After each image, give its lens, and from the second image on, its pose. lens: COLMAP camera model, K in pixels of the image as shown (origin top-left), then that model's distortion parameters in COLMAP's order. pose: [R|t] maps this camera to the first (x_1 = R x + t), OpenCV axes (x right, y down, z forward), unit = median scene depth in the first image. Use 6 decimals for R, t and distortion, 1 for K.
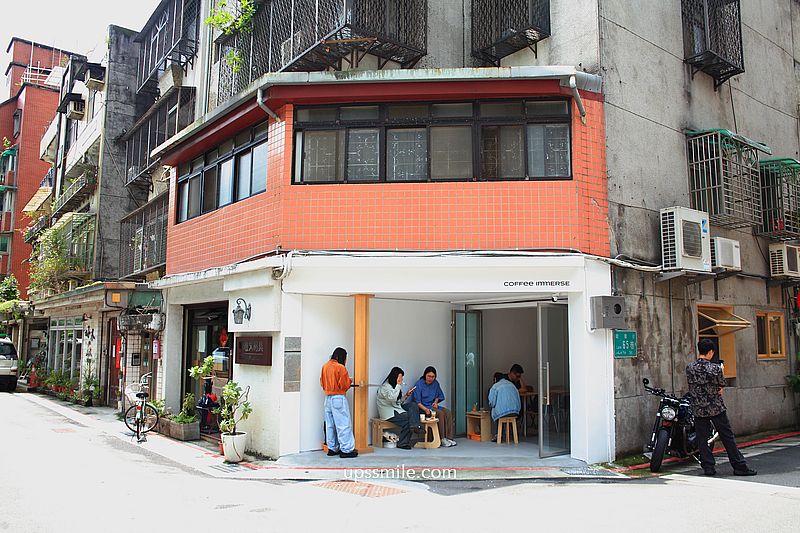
lens RADIAL K [[640.6, 0, 400.0], [0, 640.6, 266.5], [0, 0, 1]] dist [-0.065946, -0.000114]
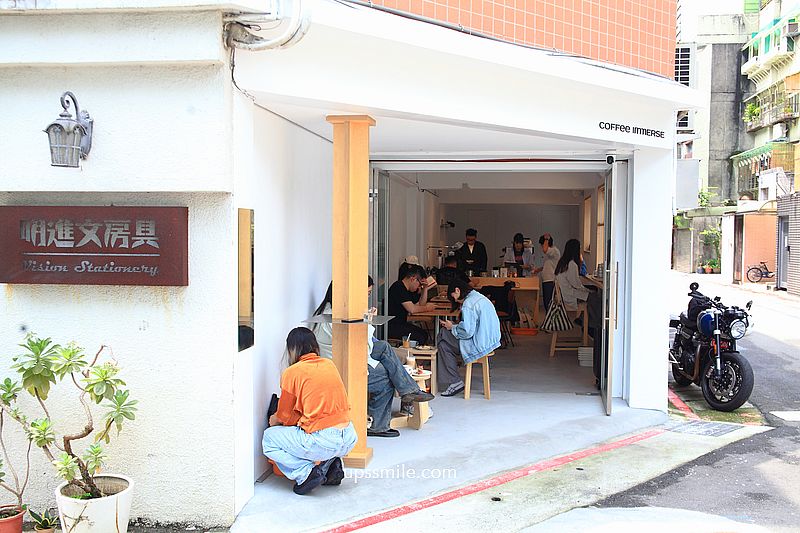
lens RADIAL K [[780.2, 0, 400.0], [0, 780.2, 266.5], [0, 0, 1]] dist [-0.006803, 0.000651]
pose [[0.717840, -0.023841, 0.695800, -0.421549], [-0.089159, 0.988036, 0.125838, 0.075687], [-0.690476, -0.152368, 0.707126, 0.586937]]
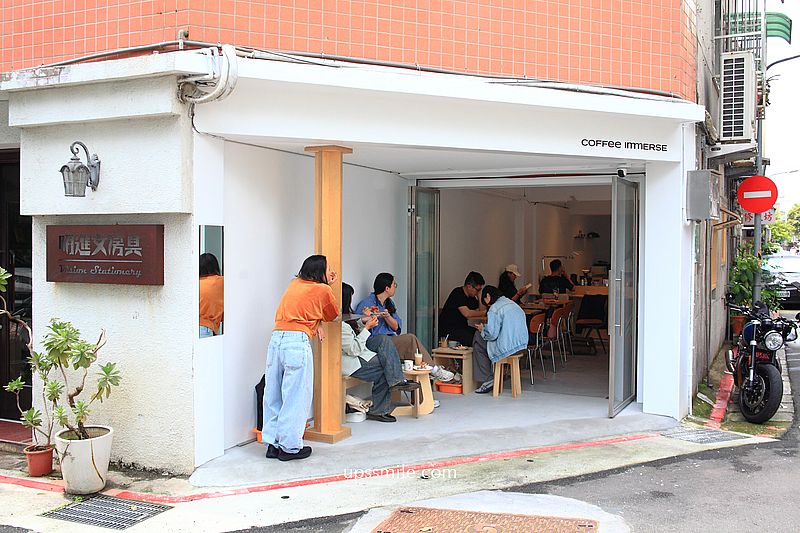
lens RADIAL K [[755.7, 0, 404.0], [0, 755.7, 254.5], [0, 0, 1]] dist [-0.026550, 0.007222]
pose [[0.891065, -0.003193, 0.453864, -0.293240], [-0.057258, 0.991196, 0.119386, 0.053965], [-0.450249, -0.132368, 0.883037, 0.413710]]
